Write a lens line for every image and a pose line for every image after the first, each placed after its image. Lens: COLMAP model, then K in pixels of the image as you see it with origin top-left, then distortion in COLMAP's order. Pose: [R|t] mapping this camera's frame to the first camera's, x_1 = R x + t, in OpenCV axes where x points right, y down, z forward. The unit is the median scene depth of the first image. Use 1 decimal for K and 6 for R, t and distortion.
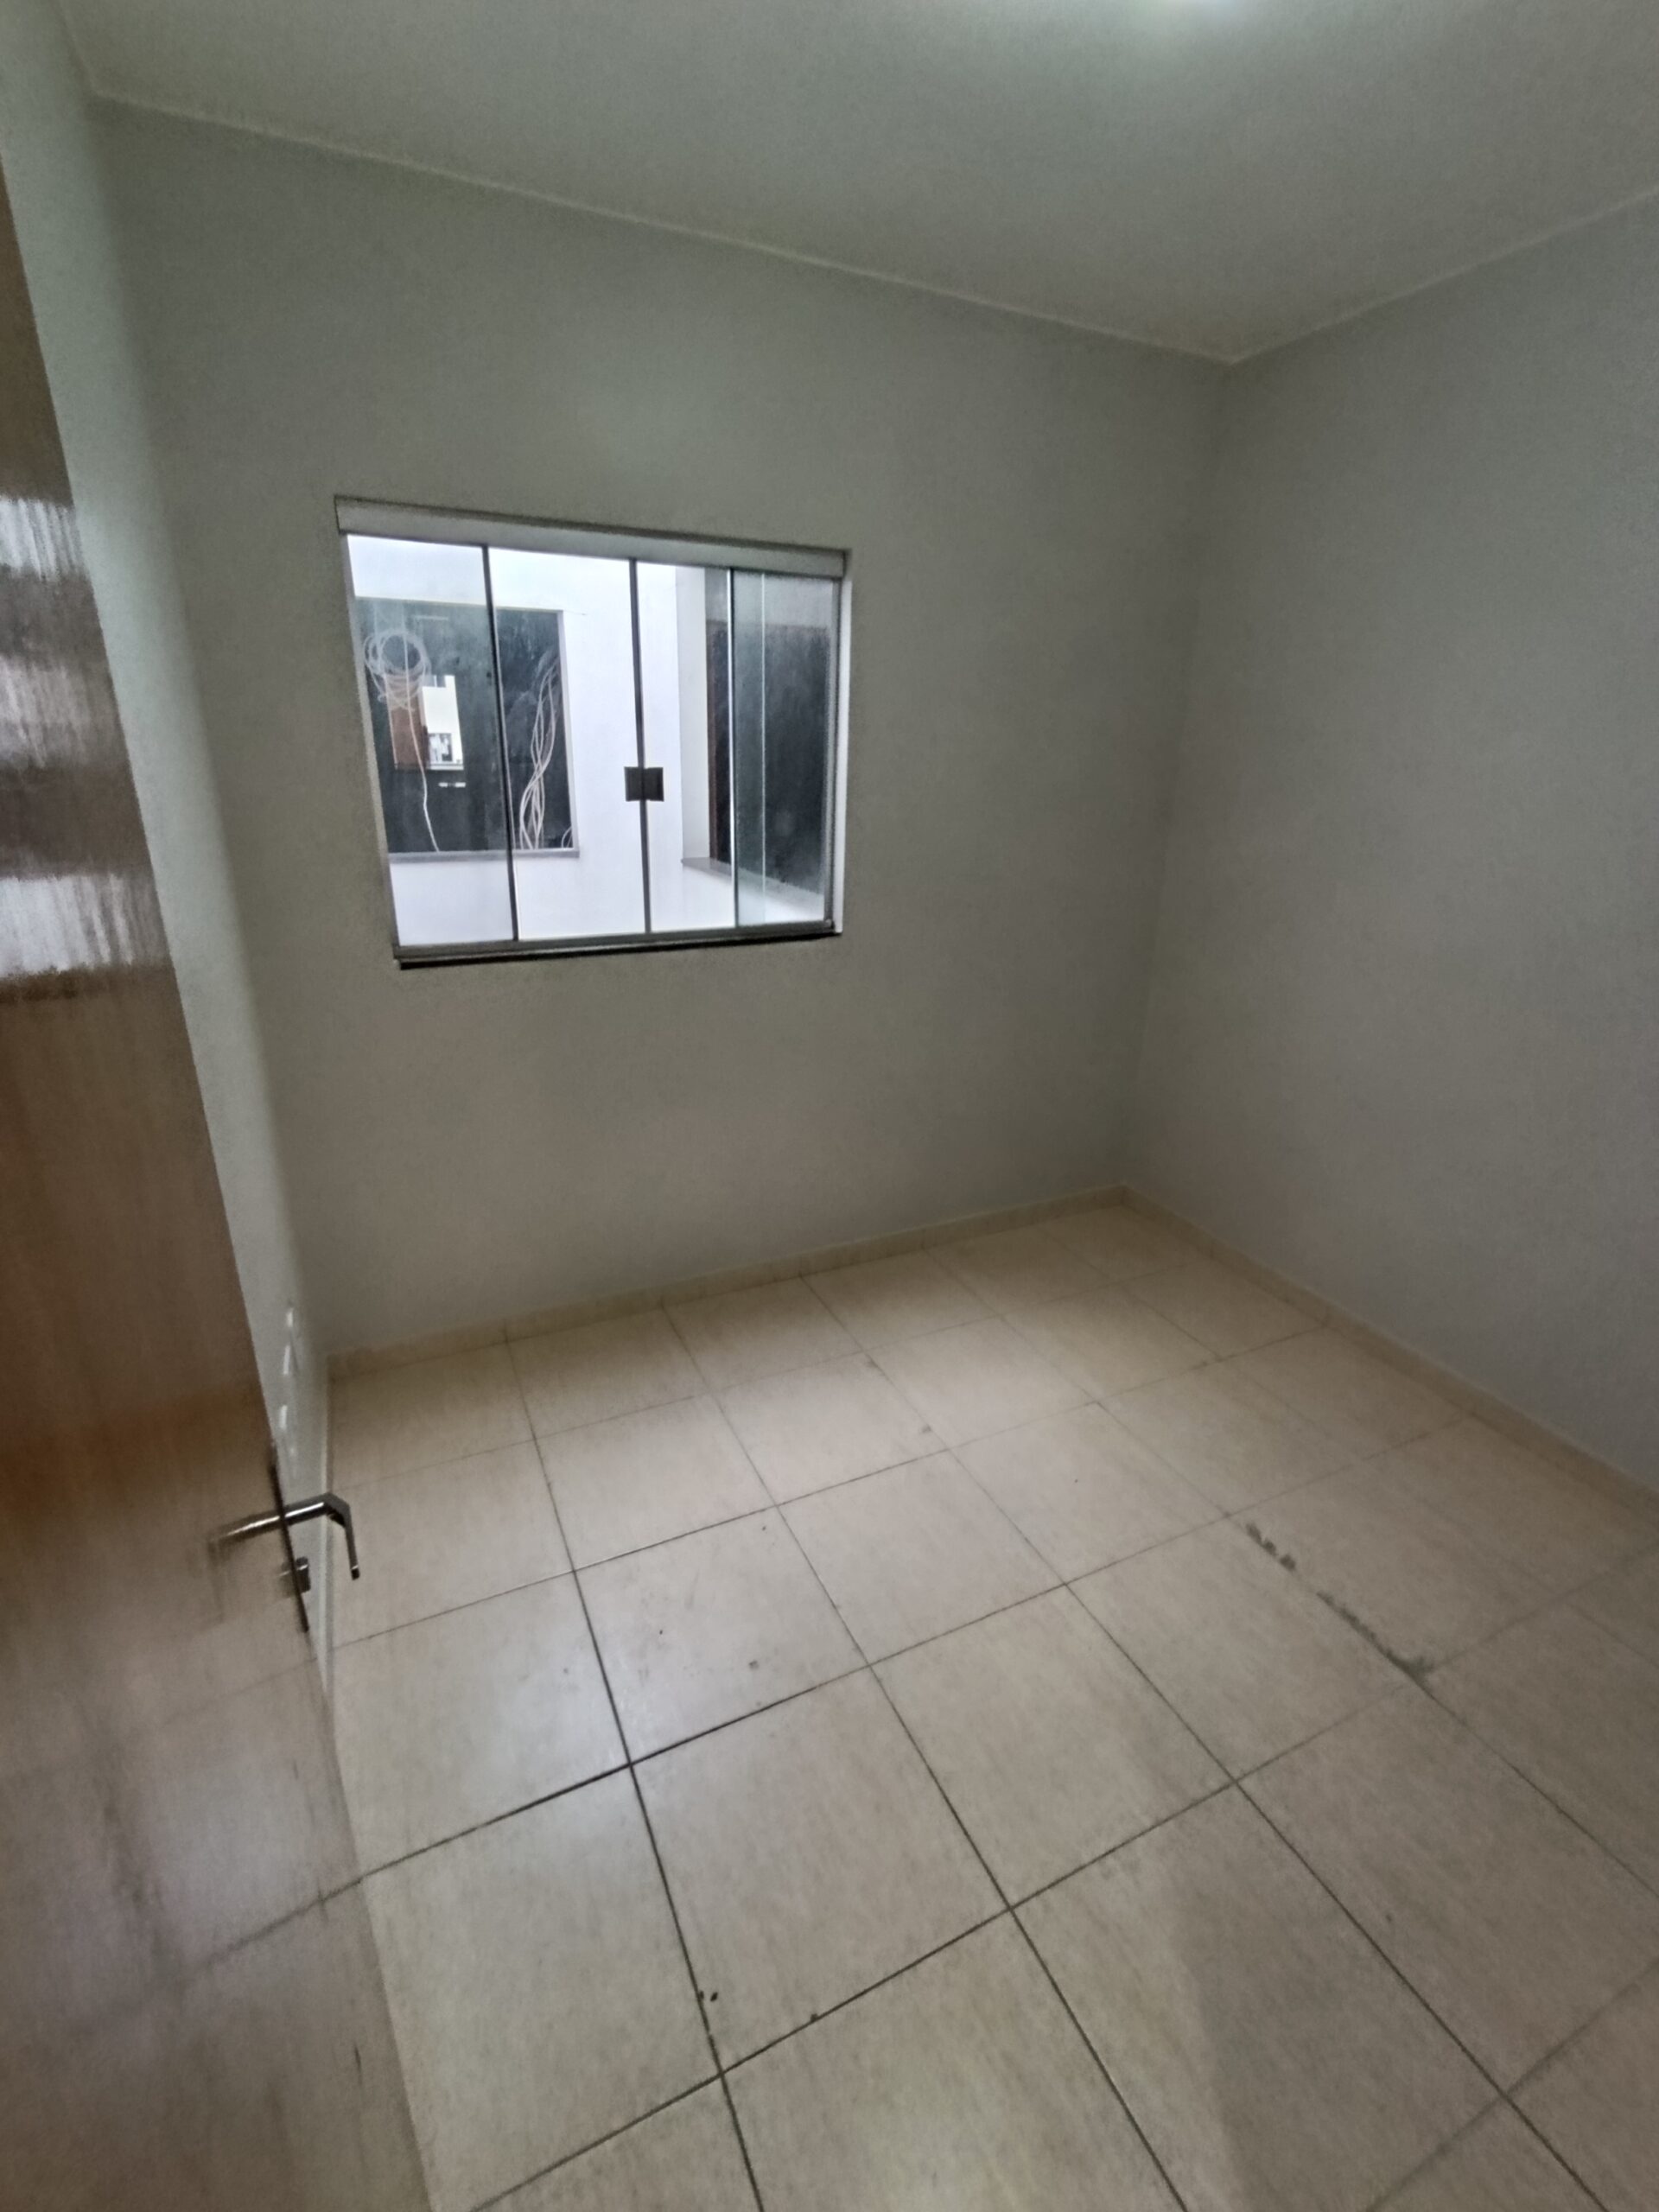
lens RADIAL K [[1014.3, 0, 845.4], [0, 1014.3, 1096.5], [0, 0, 1]] dist [0.028052, 0.000211]
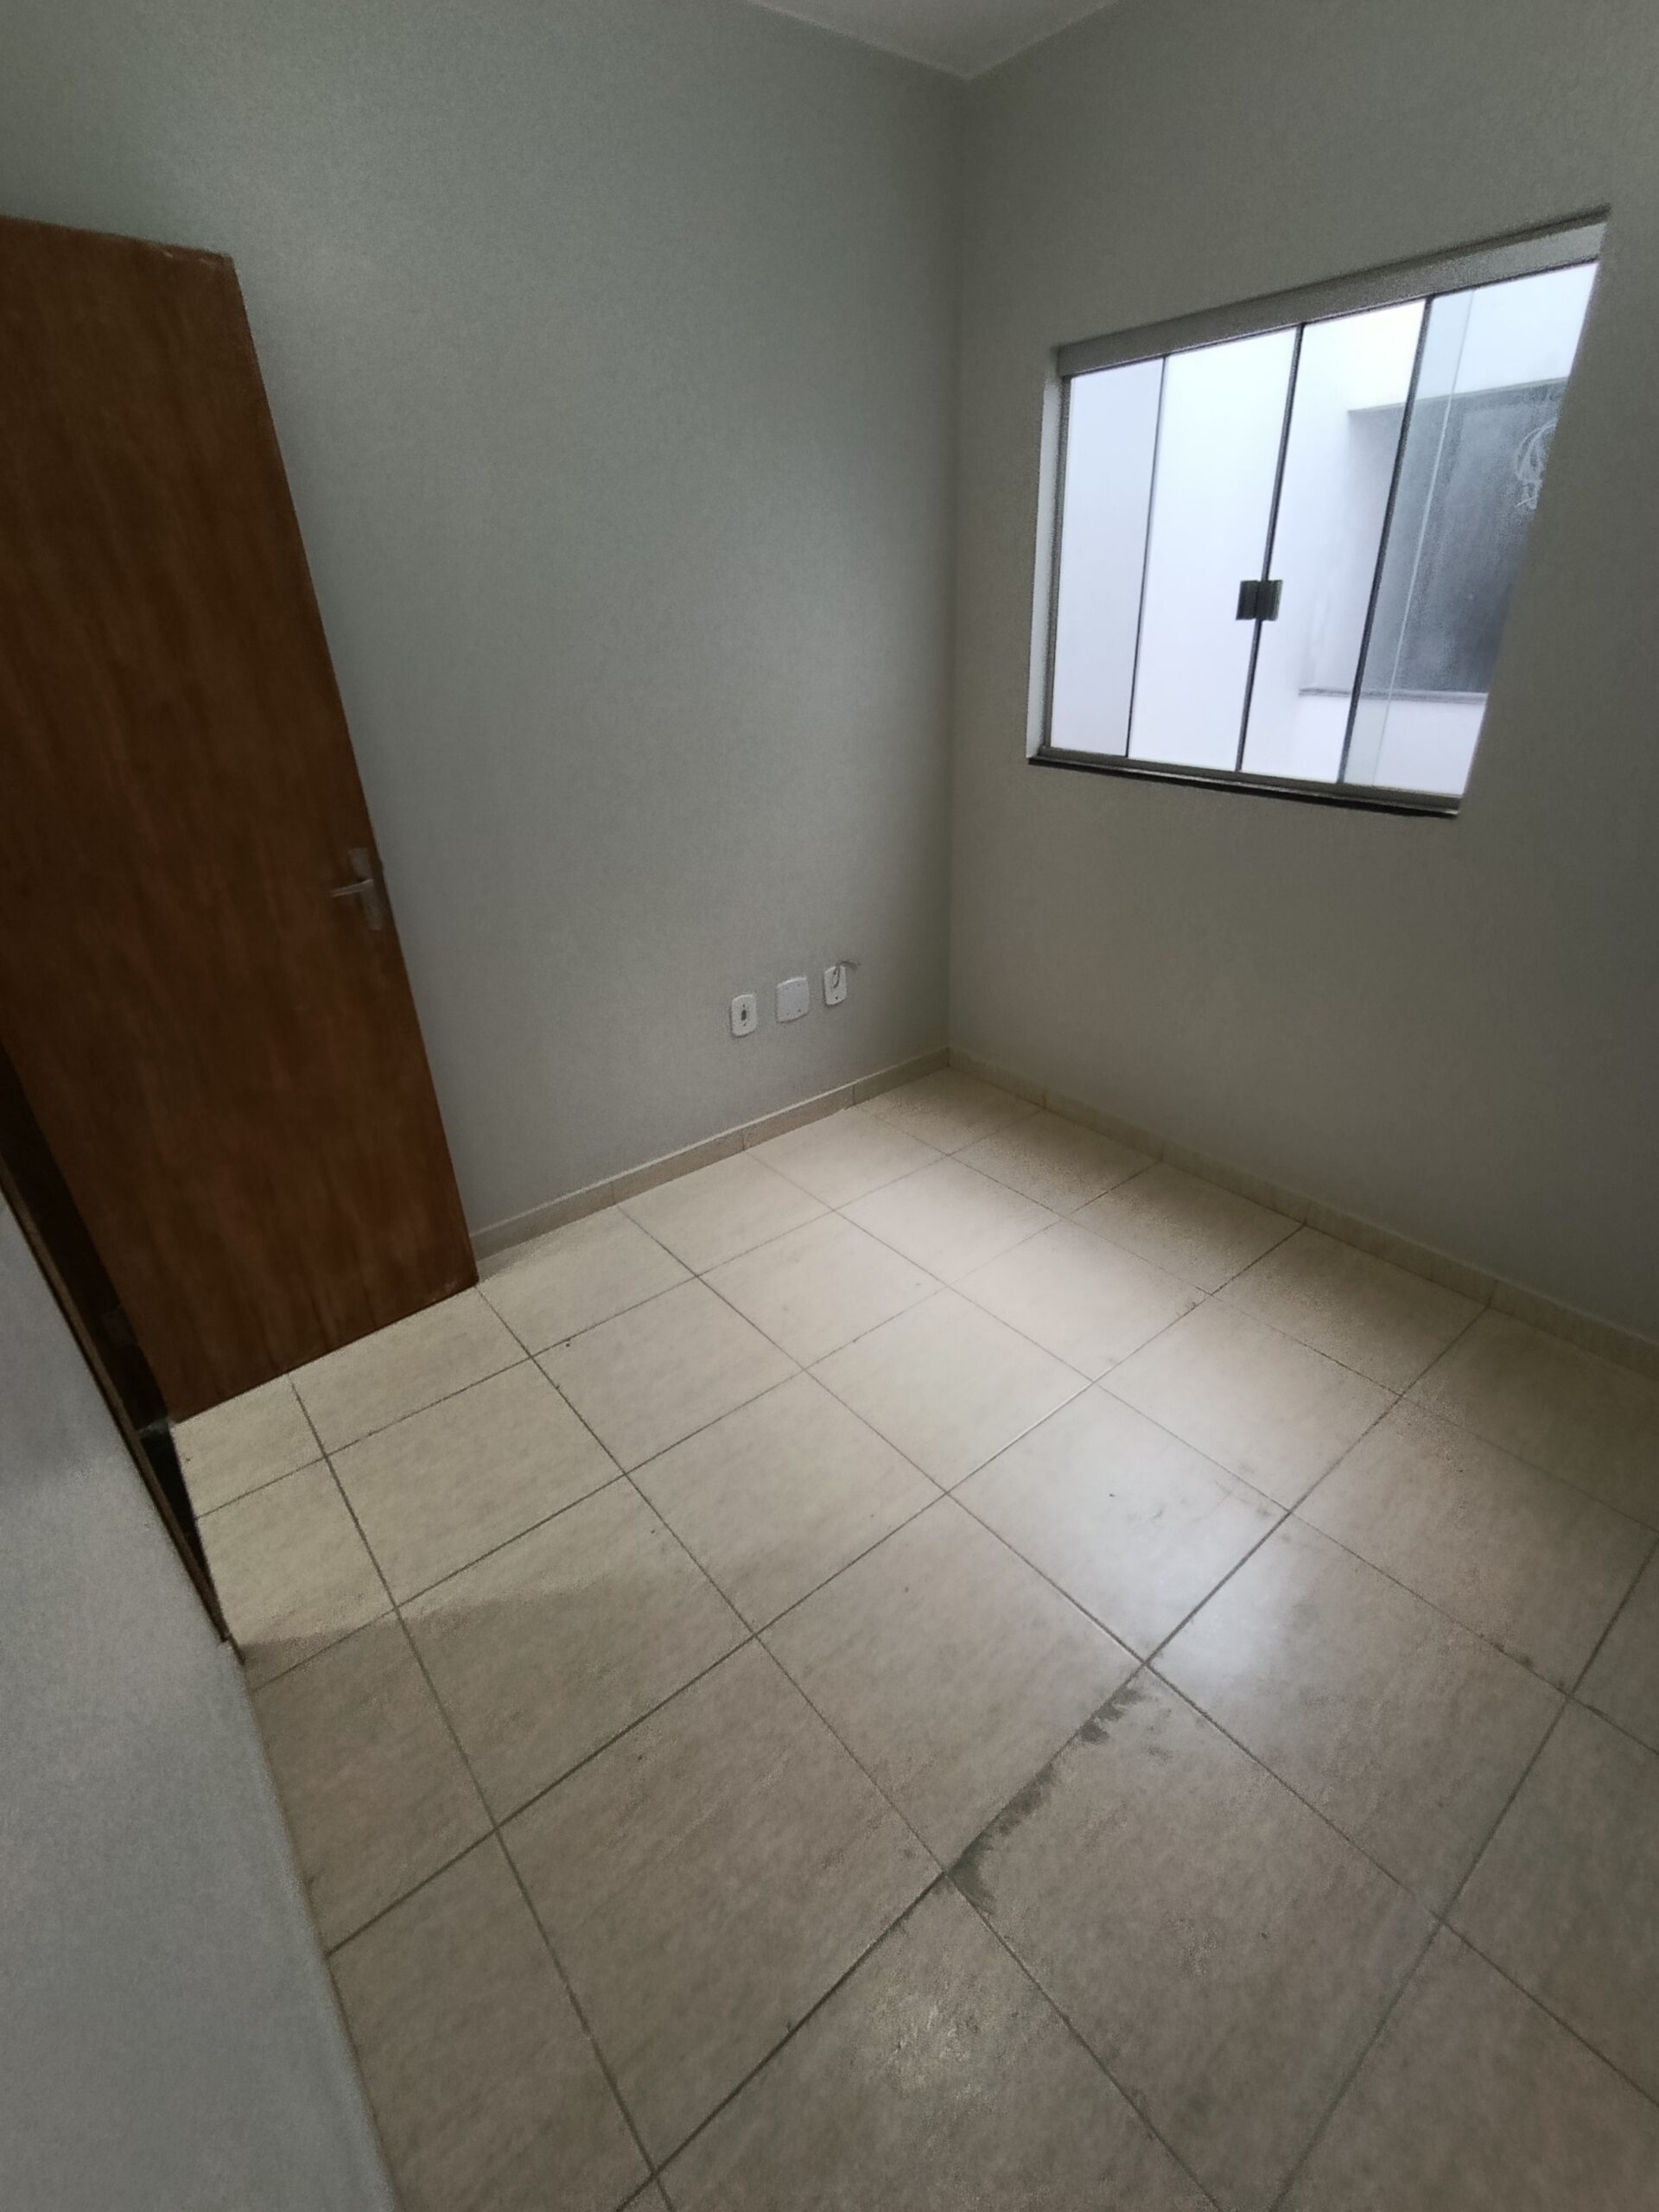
lens RADIAL K [[1014.3, 0, 845.4], [0, 1014.3, 1096.5], [0, 0, 1]] dist [0.028052, 0.000211]
pose [[0.222931, 0.412363, -0.883323, 0.696883], [-0.295859, 0.892007, 0.341748, -0.112444], [0.928854, 0.185152, 0.320857, 0.435646]]
